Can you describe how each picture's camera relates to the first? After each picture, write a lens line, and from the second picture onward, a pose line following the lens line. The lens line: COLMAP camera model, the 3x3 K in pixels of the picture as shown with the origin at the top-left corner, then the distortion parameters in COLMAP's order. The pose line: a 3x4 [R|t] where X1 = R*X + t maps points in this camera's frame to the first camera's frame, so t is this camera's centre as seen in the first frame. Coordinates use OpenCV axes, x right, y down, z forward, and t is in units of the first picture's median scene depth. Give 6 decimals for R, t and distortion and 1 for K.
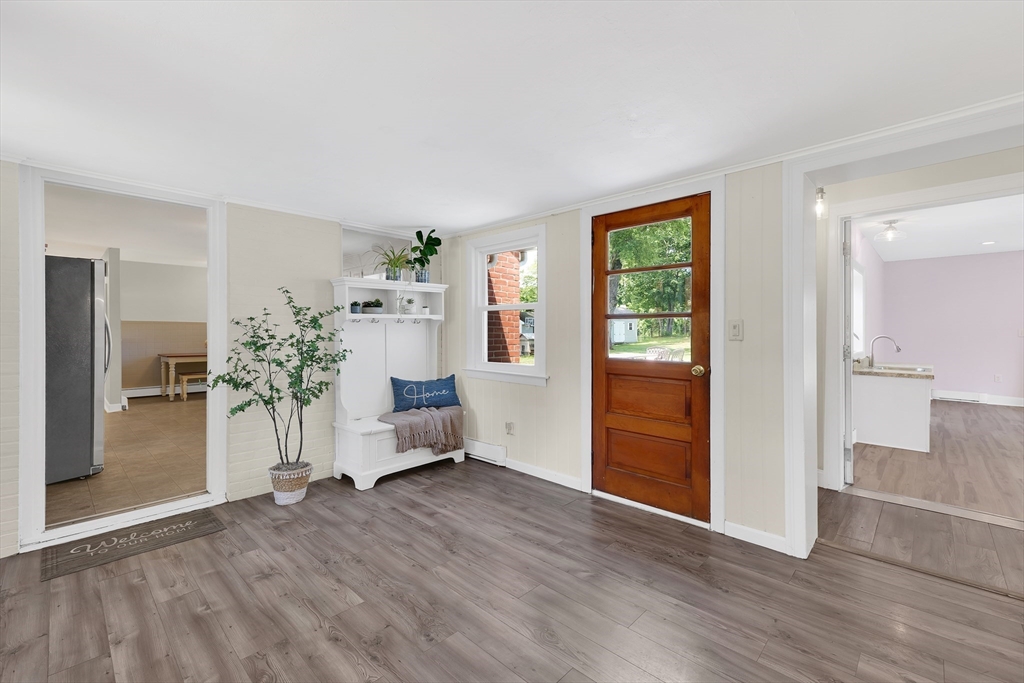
lens RADIAL K [[420.7, 0, 512.0], [0, 420.7, 341.5], [0, 0, 1]] dist [0.008828, -0.000356]
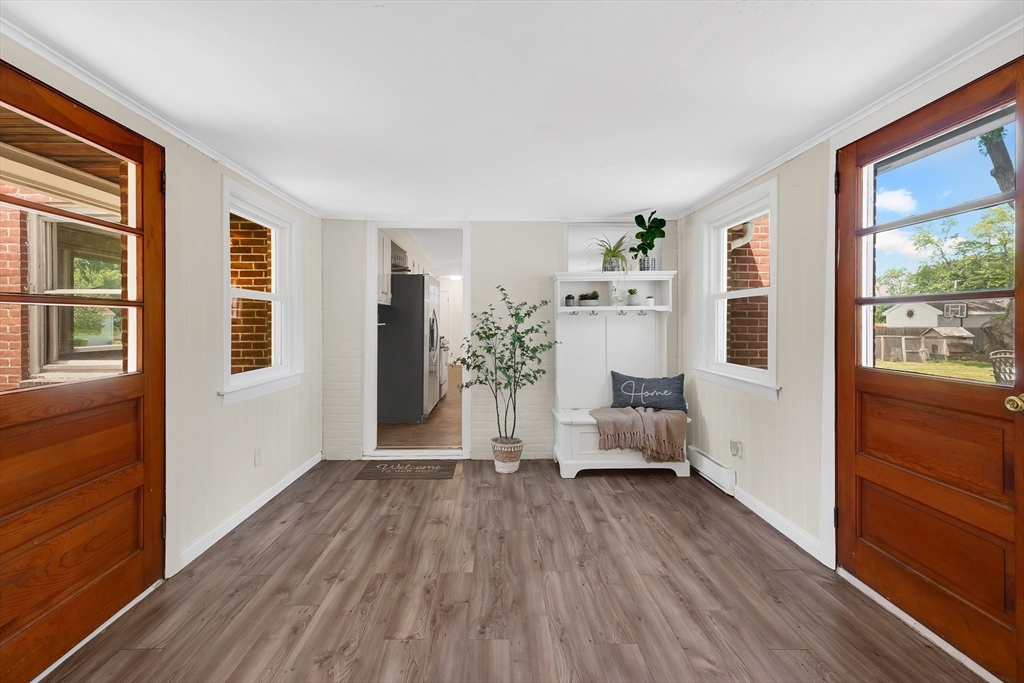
lens RADIAL K [[427.0, 0, 506.9], [0, 427.0, 335.1], [0, 0, 1]] dist [0.013043, -0.000205]
pose [[0.724225, 0.022224, -0.689206, 0.278566], [-0.020326, 0.999734, 0.010878, -0.005113], [0.689265, 0.006131, 0.724484, 0.156552]]
